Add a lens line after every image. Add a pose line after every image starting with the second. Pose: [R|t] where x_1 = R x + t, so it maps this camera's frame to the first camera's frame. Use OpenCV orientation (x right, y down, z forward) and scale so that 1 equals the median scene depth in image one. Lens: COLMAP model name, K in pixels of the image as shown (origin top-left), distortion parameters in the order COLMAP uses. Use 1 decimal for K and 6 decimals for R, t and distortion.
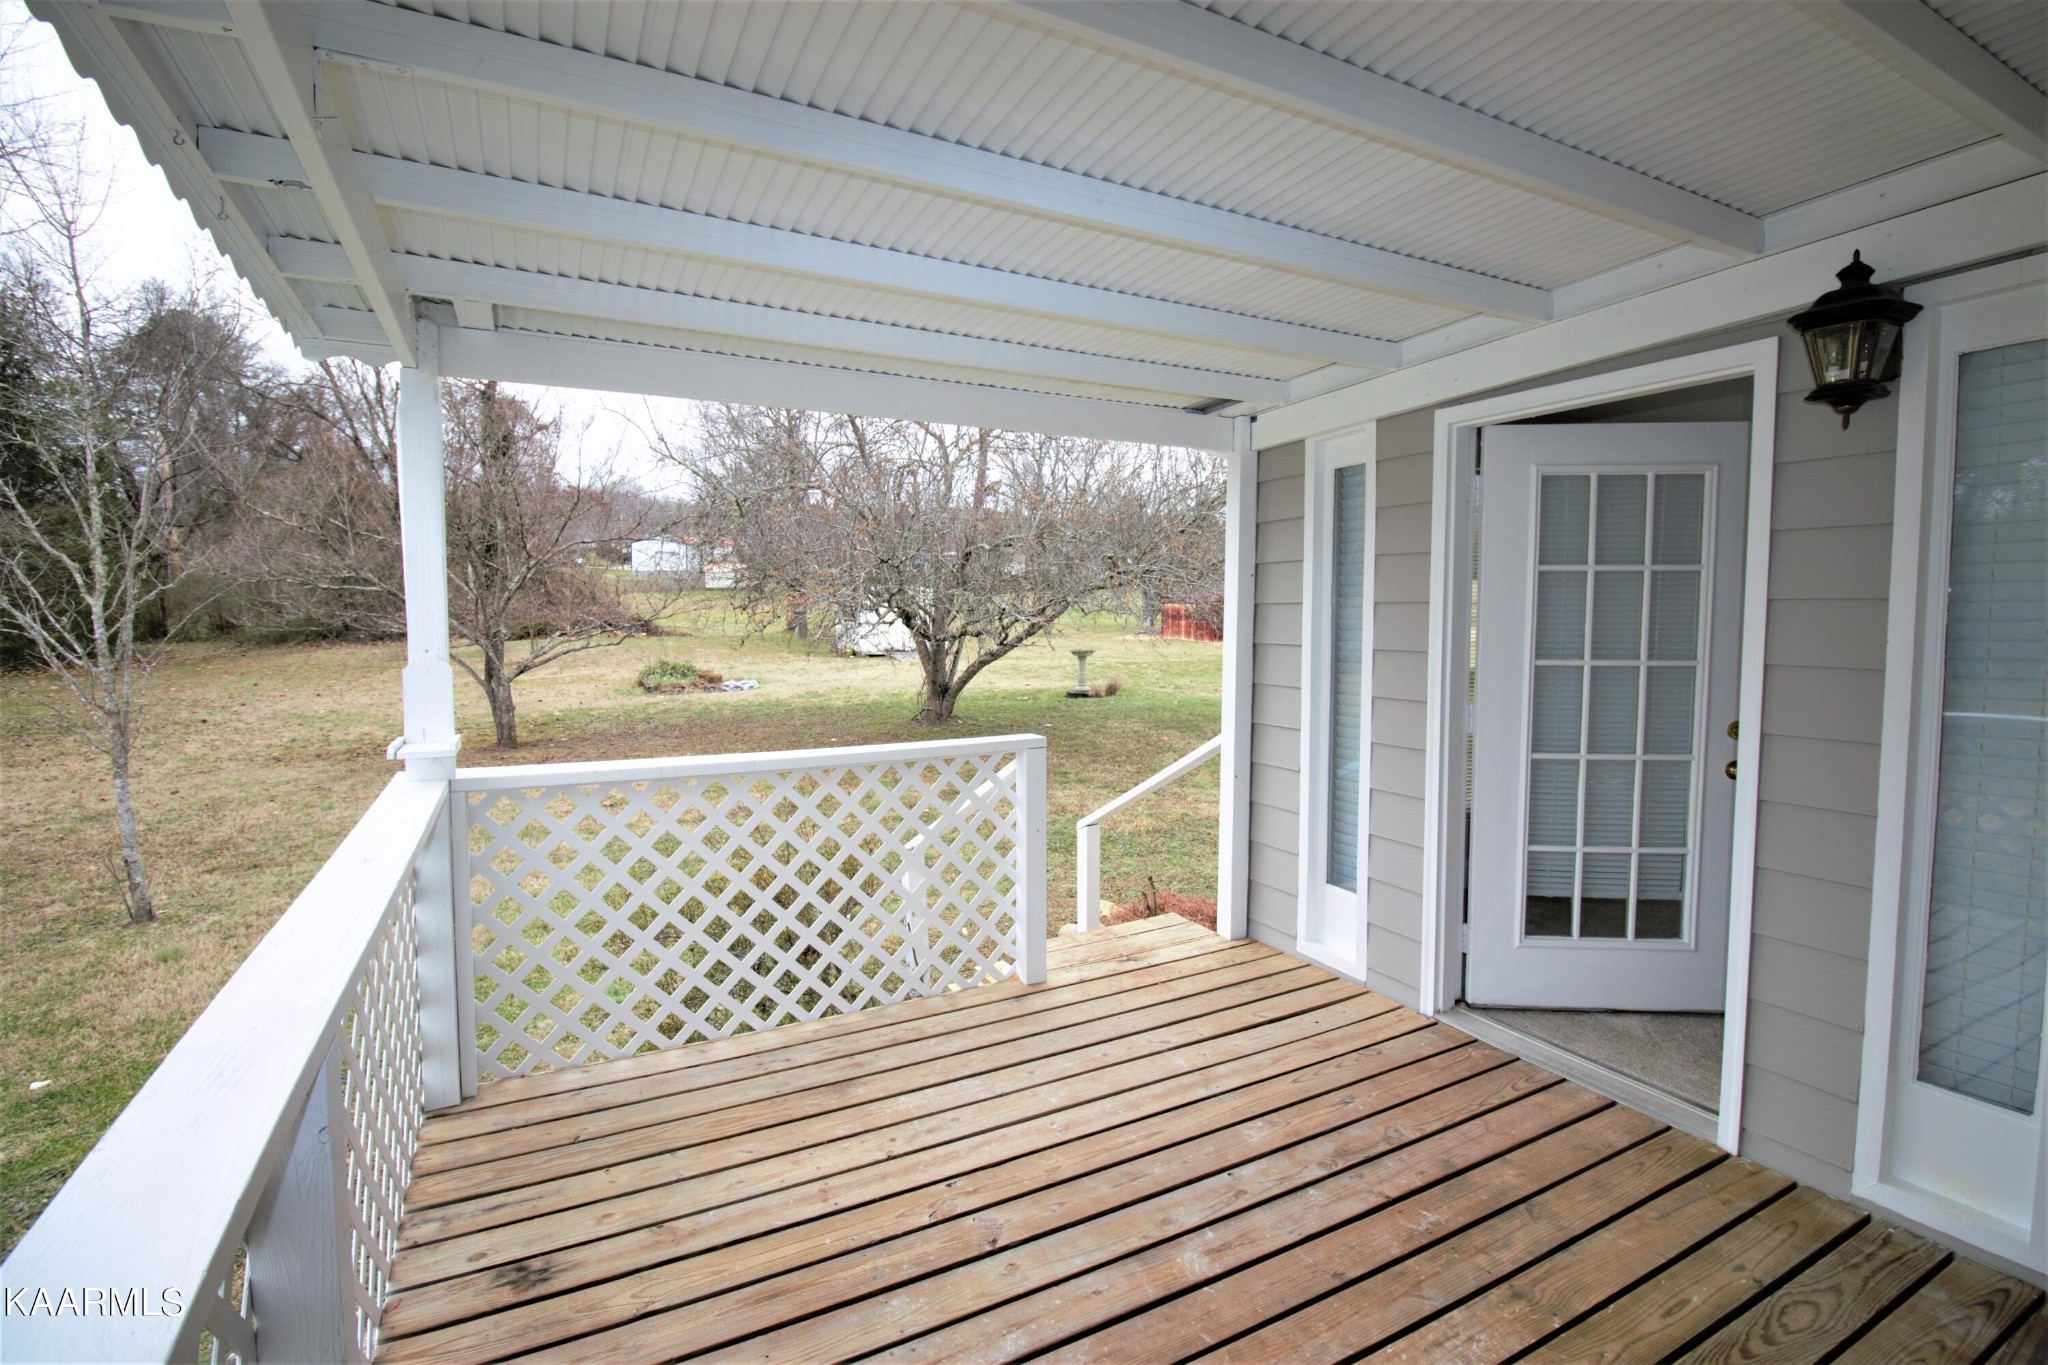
lens RADIAL K [[952.3, 0, 1034.8], [0, 952.3, 640.3], [0, 0, 1]] dist [0.001139, -0.016323]
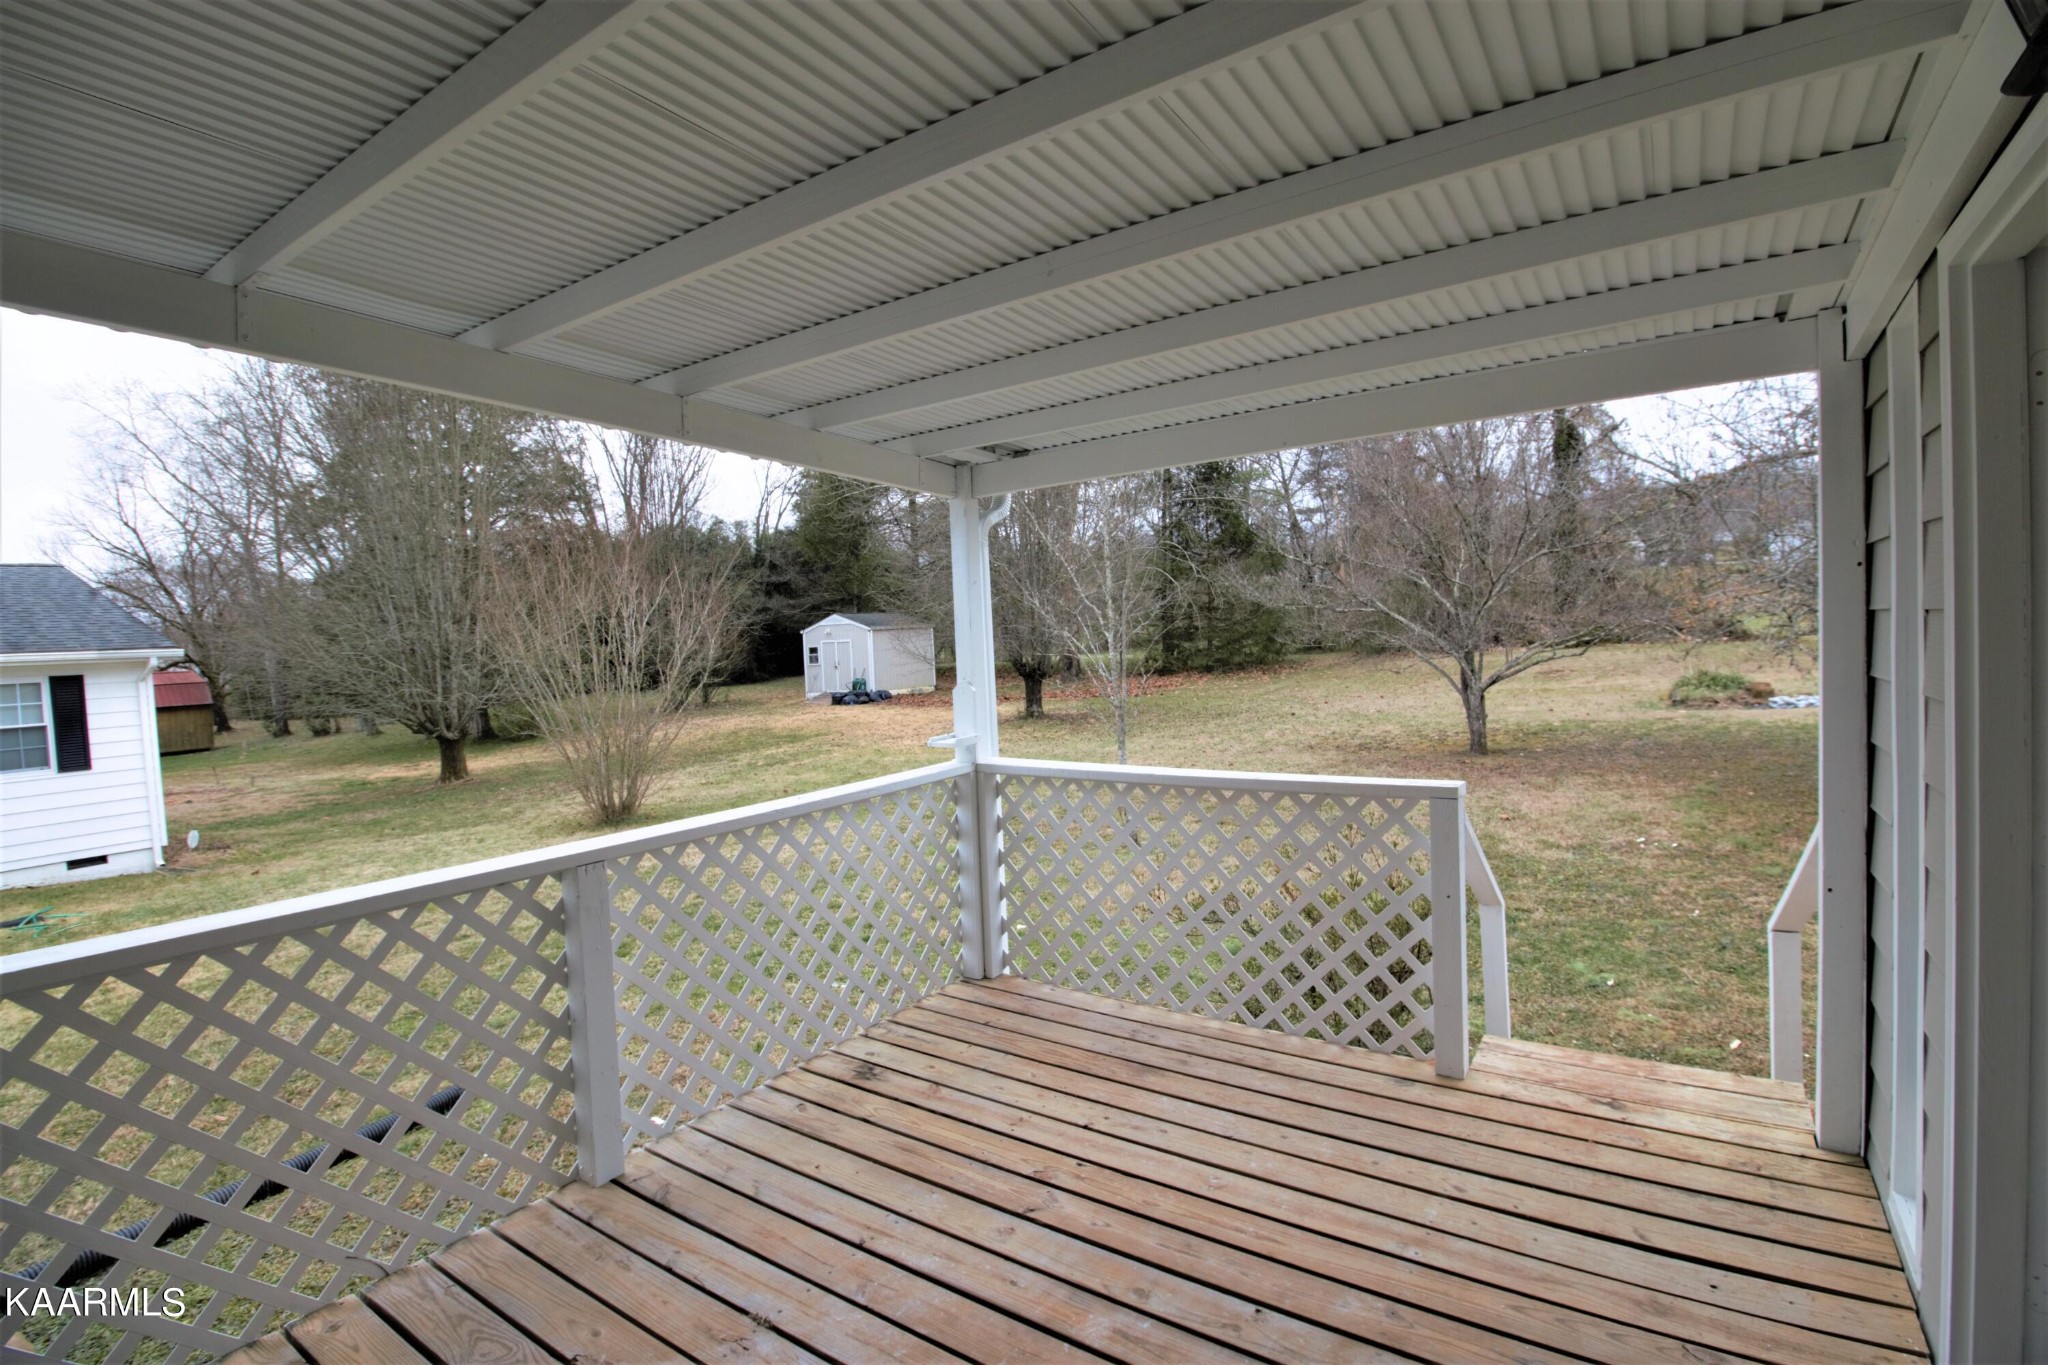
lens RADIAL K [[952.3, 0, 1034.8], [0, 952.3, 640.3], [0, 0, 1]] dist [0.001139, -0.016323]
pose [[0.453274, -0.021102, -0.891122, 0.669776], [0.016641, 0.999746, -0.015209, -0.020368], [0.891216, -0.007935, 0.453510, 0.337285]]
